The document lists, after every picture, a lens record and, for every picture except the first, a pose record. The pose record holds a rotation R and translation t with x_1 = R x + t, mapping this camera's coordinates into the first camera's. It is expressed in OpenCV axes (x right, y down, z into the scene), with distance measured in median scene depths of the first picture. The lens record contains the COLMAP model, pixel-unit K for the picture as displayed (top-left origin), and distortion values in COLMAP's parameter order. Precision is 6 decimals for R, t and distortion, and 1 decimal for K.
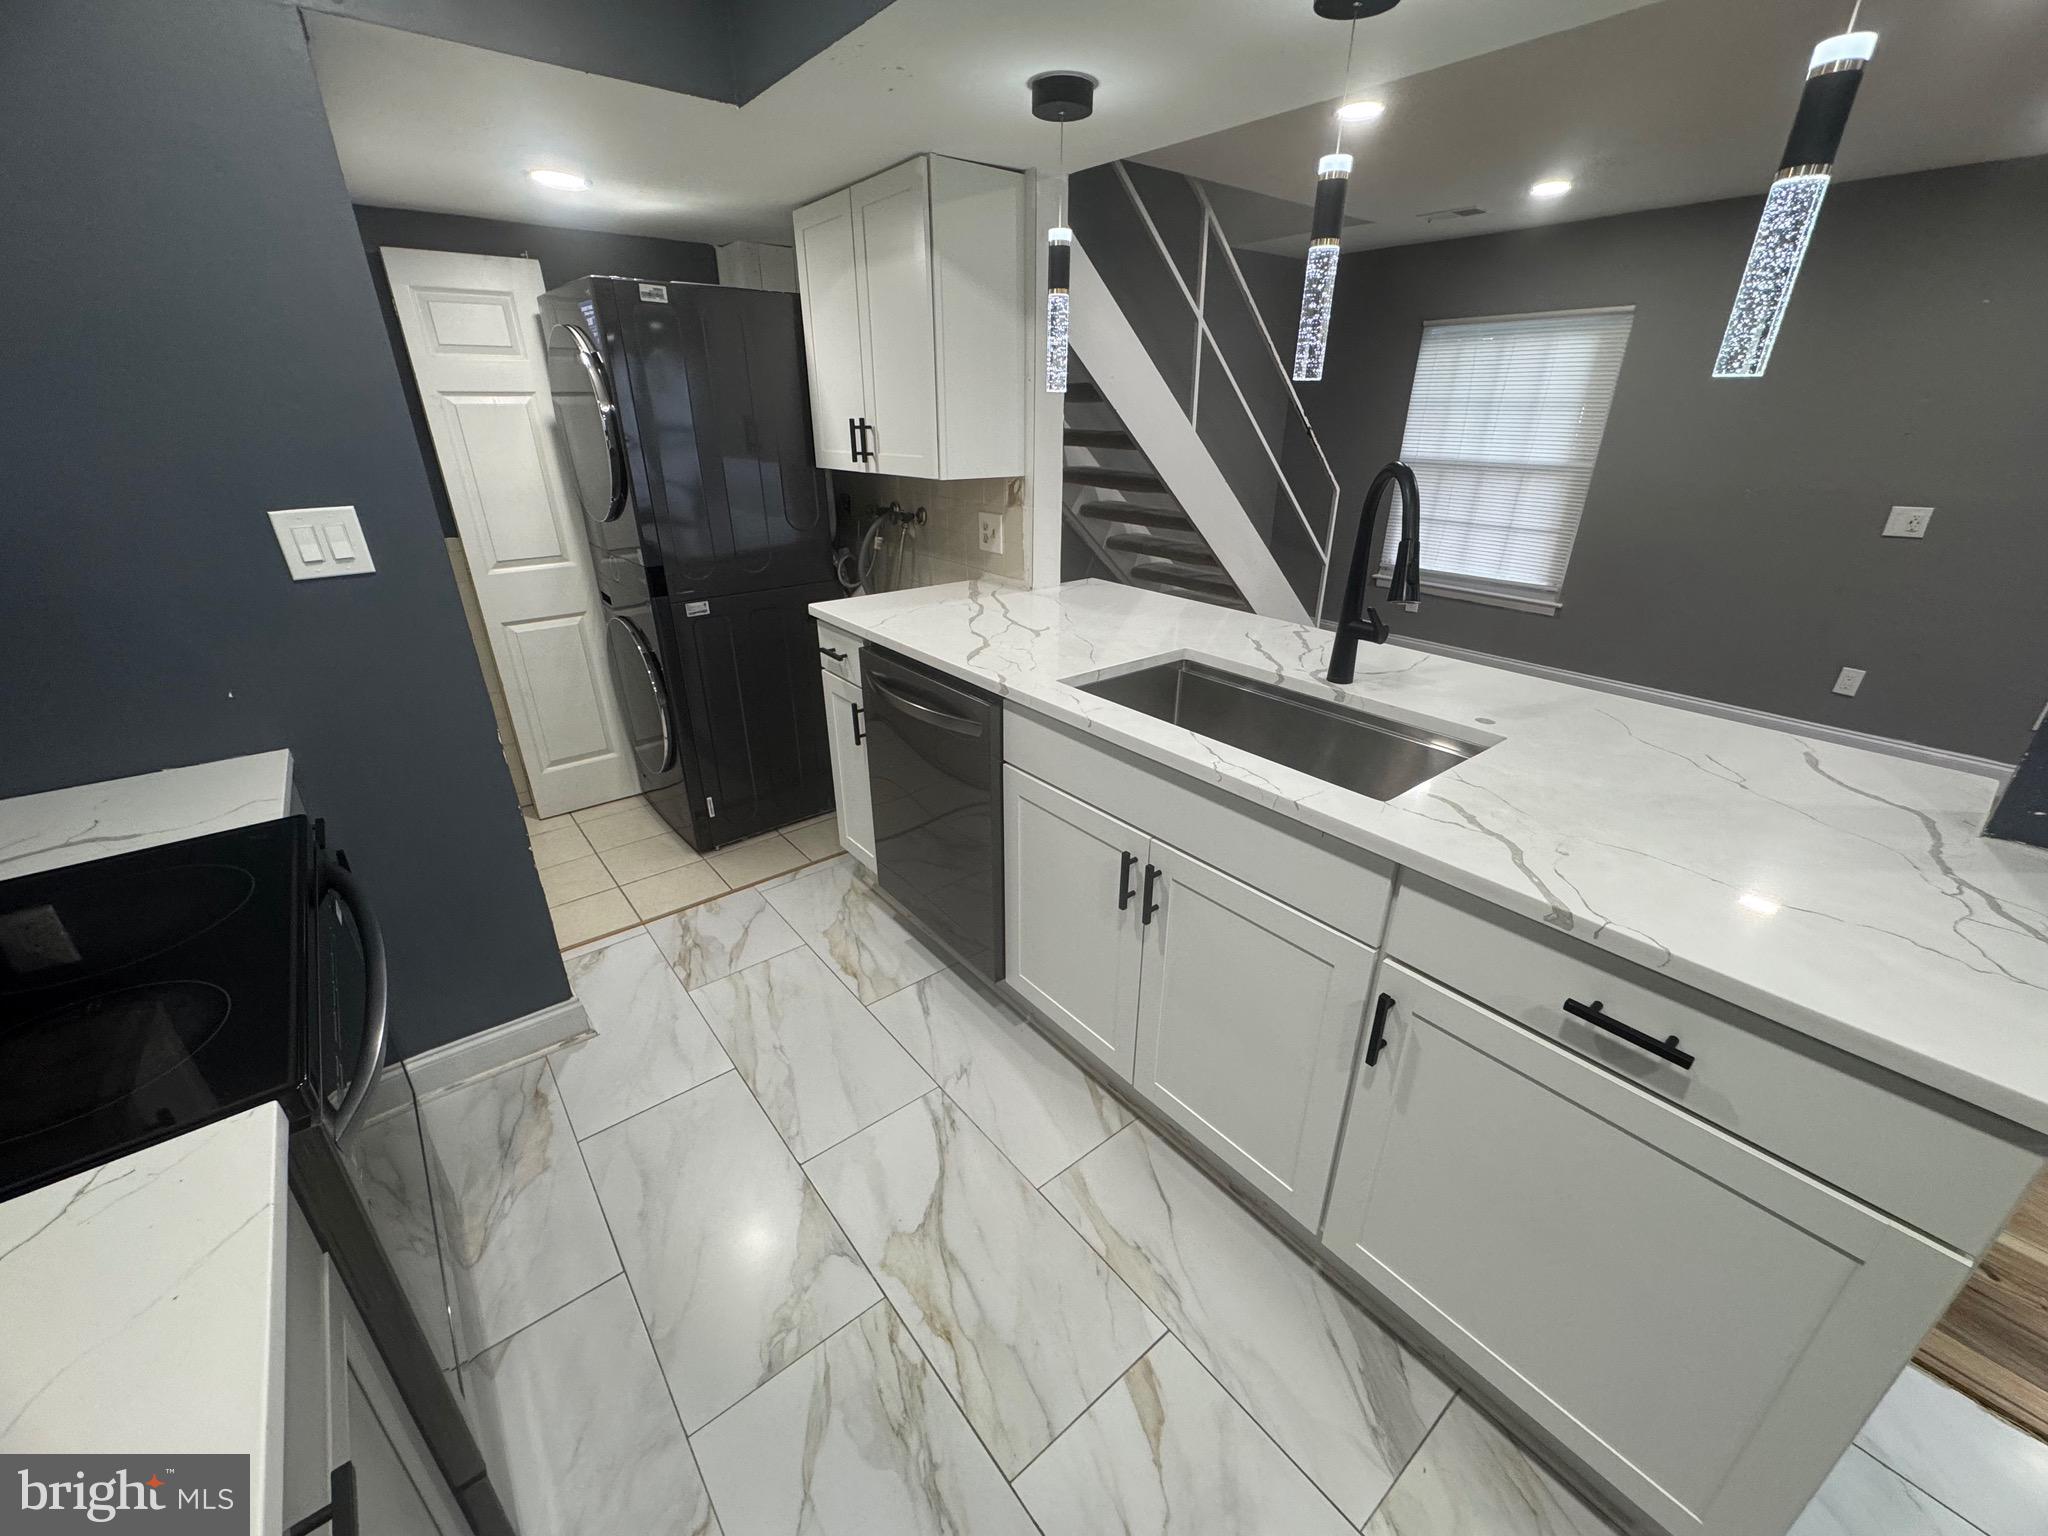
lens RADIAL K [[814.2, 0, 1022.2], [0, 814.2, 766.2], [0, 0, 1]] dist [-0.001180, 0.000381]
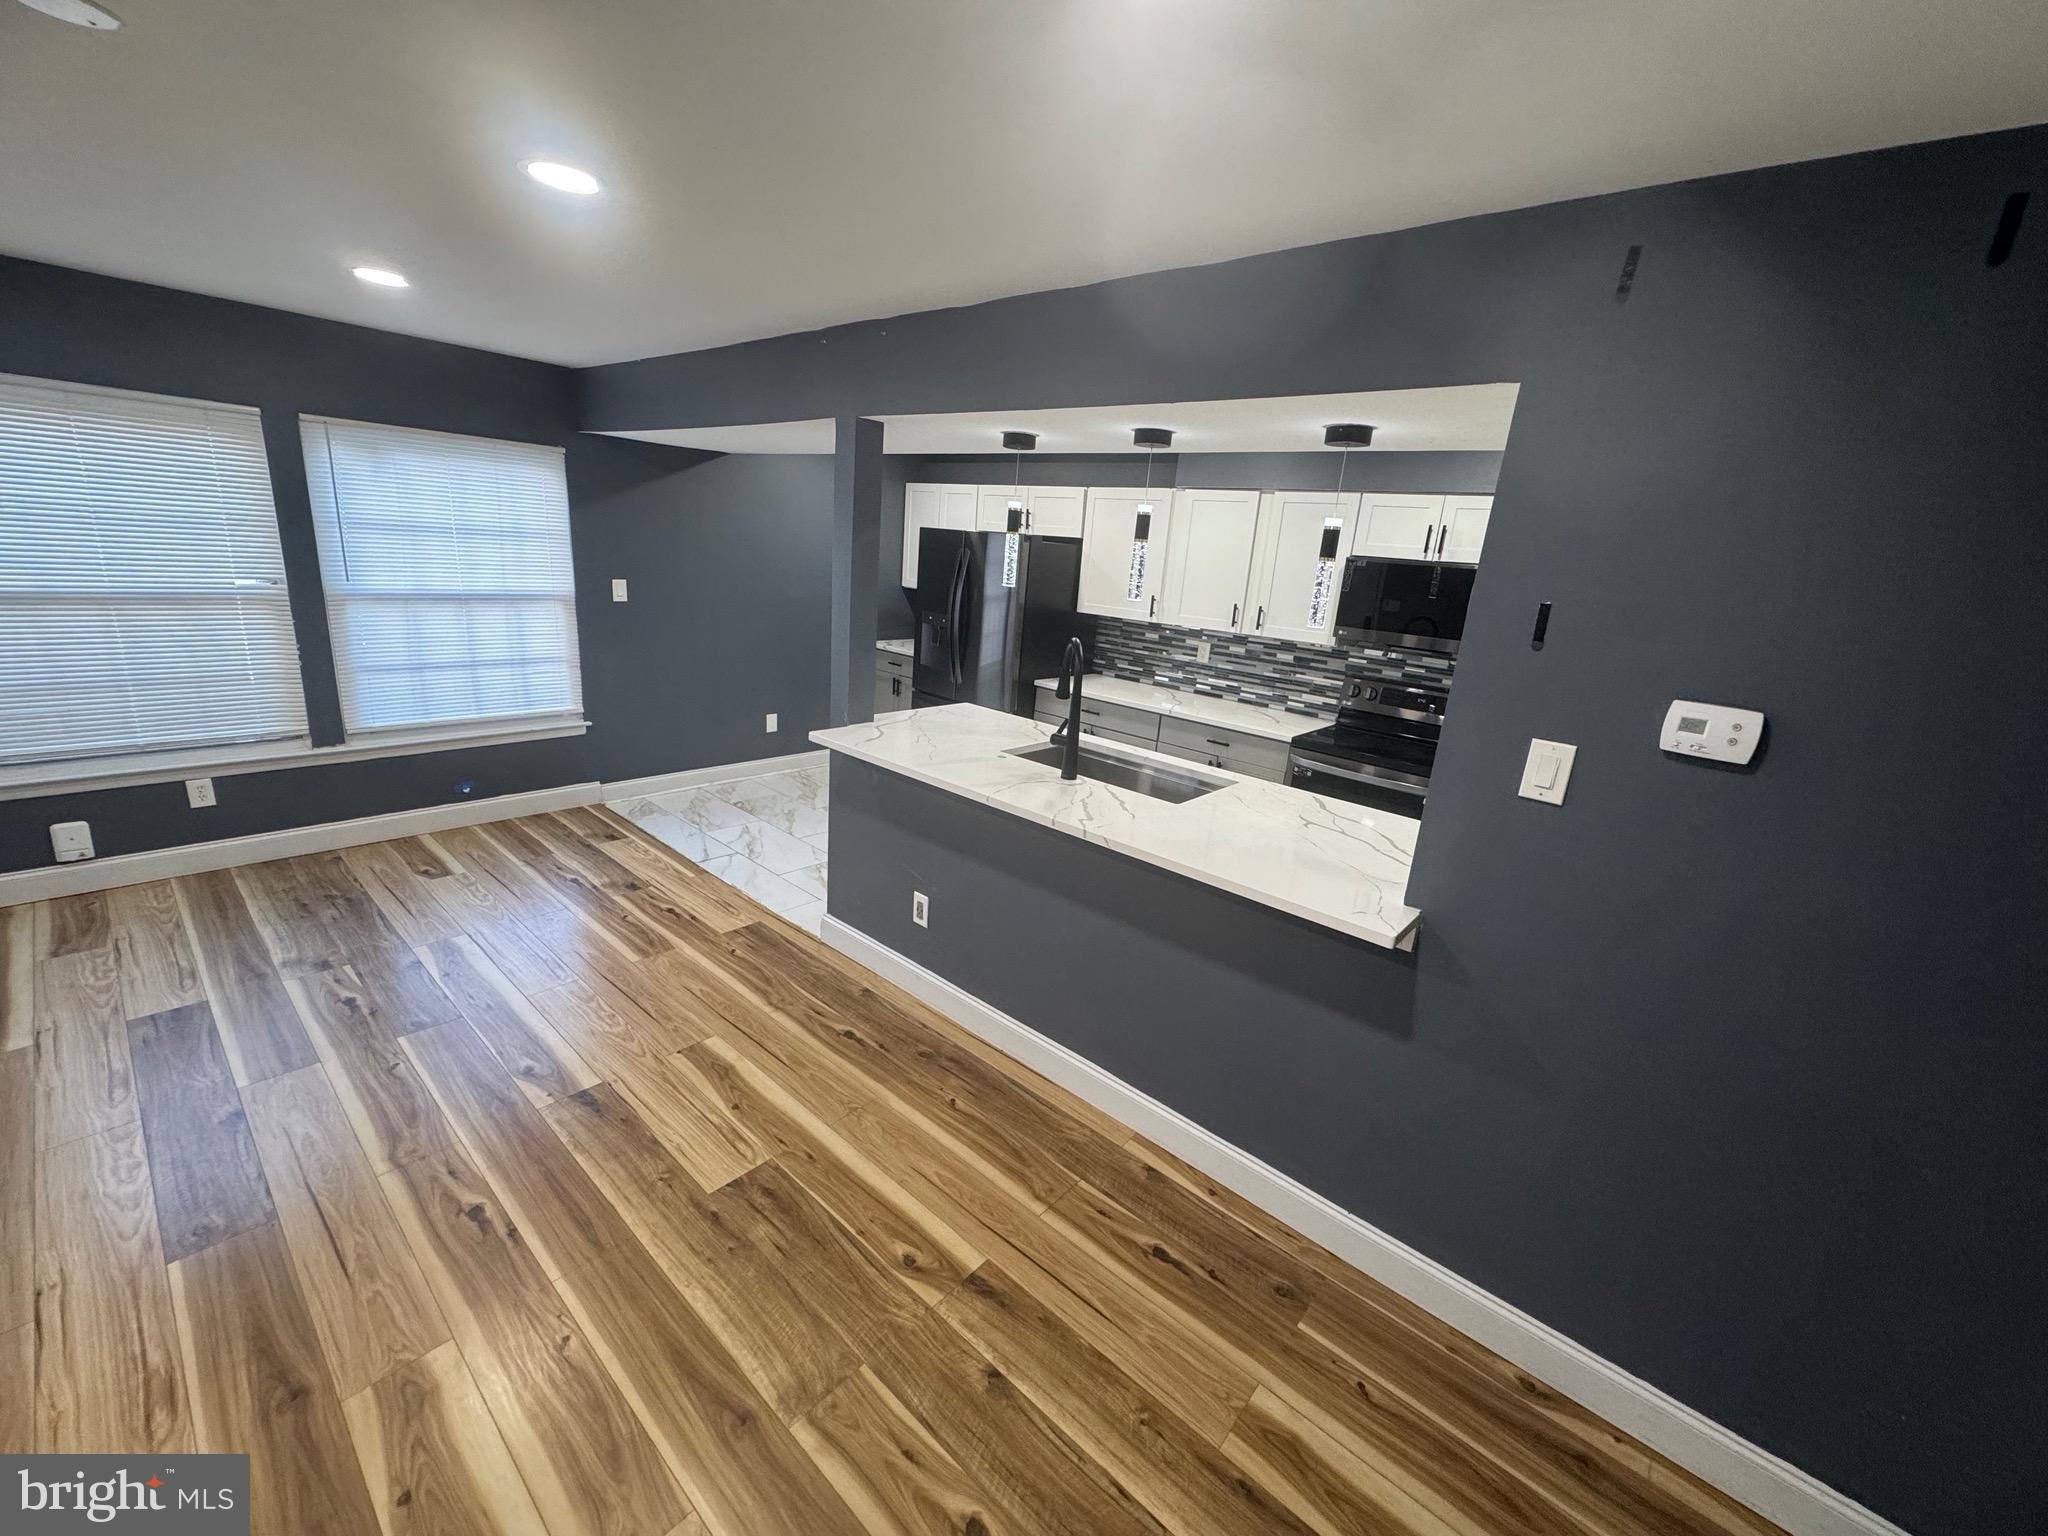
lens RADIAL K [[814.2, 0, 1022.2], [0, 814.2, 766.2], [0, 0, 1]] dist [-0.001180, 0.000381]
pose [[-0.981136, -0.034693, -0.190182, 0.388746], [-0.147963, 0.767898, 0.623249, -0.539667], [0.124418, 0.639632, -0.758546, 1.082335]]
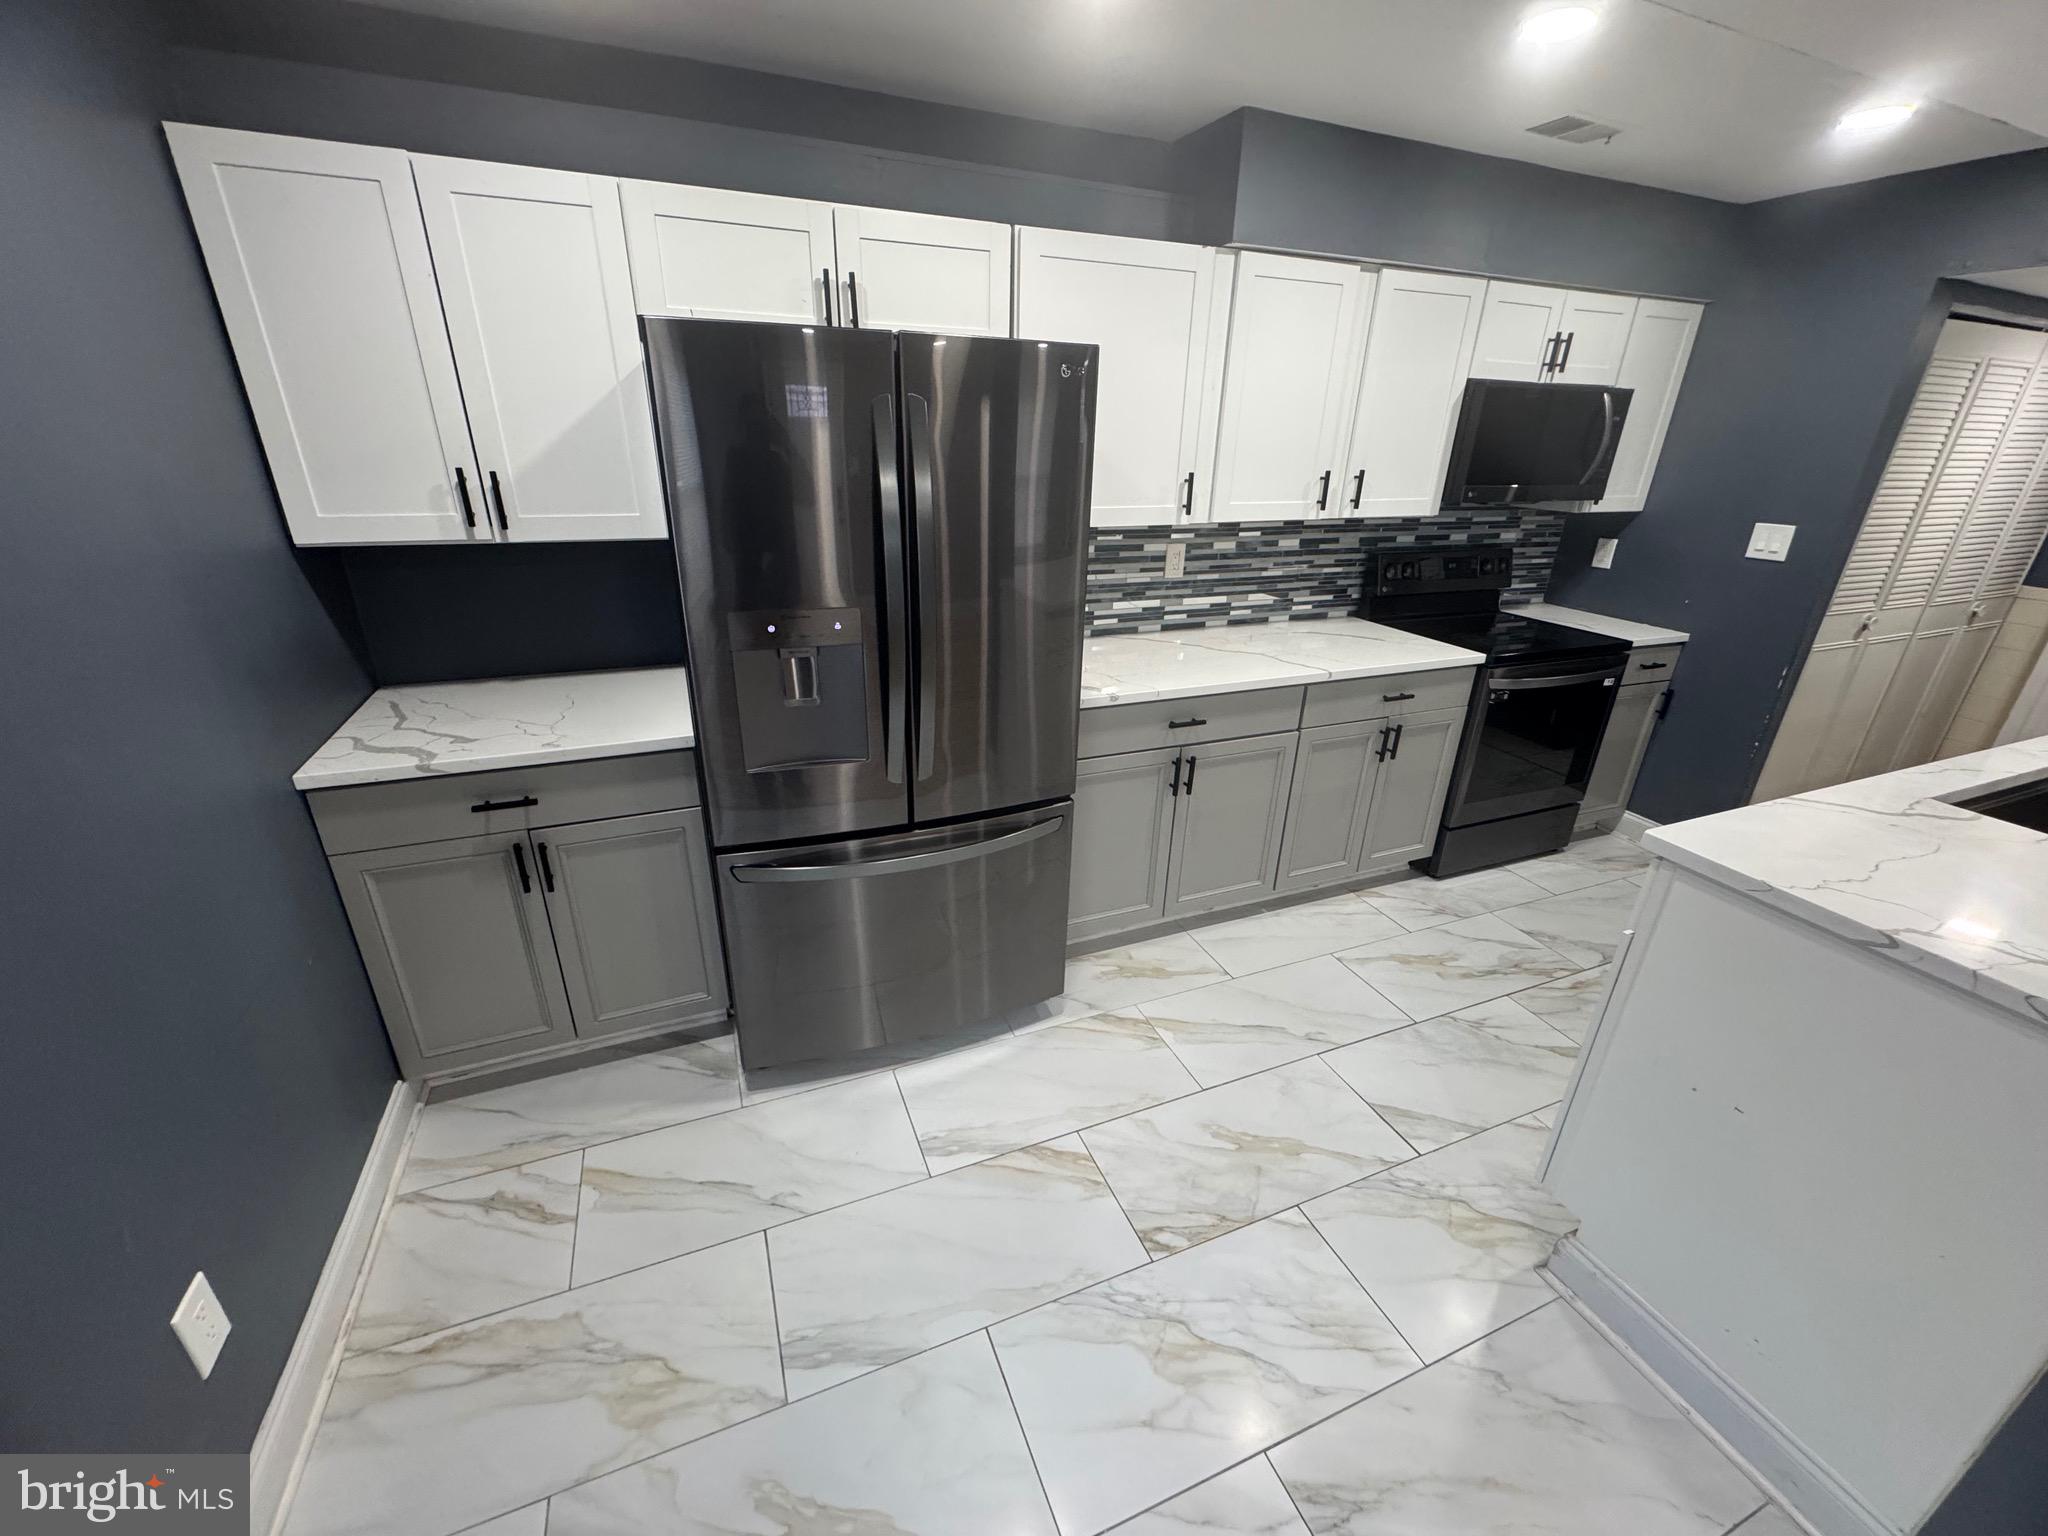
lens RADIAL K [[814.2, 0, 1022.2], [0, 814.2, 766.2], [0, 0, 1]] dist [-0.001180, 0.000381]
pose [[-0.282492, 0.358265, -0.889856, 0.693051], [-0.411888, 0.792474, 0.449815, 0.005439], [0.866341, 0.493591, -0.076302, -0.061484]]
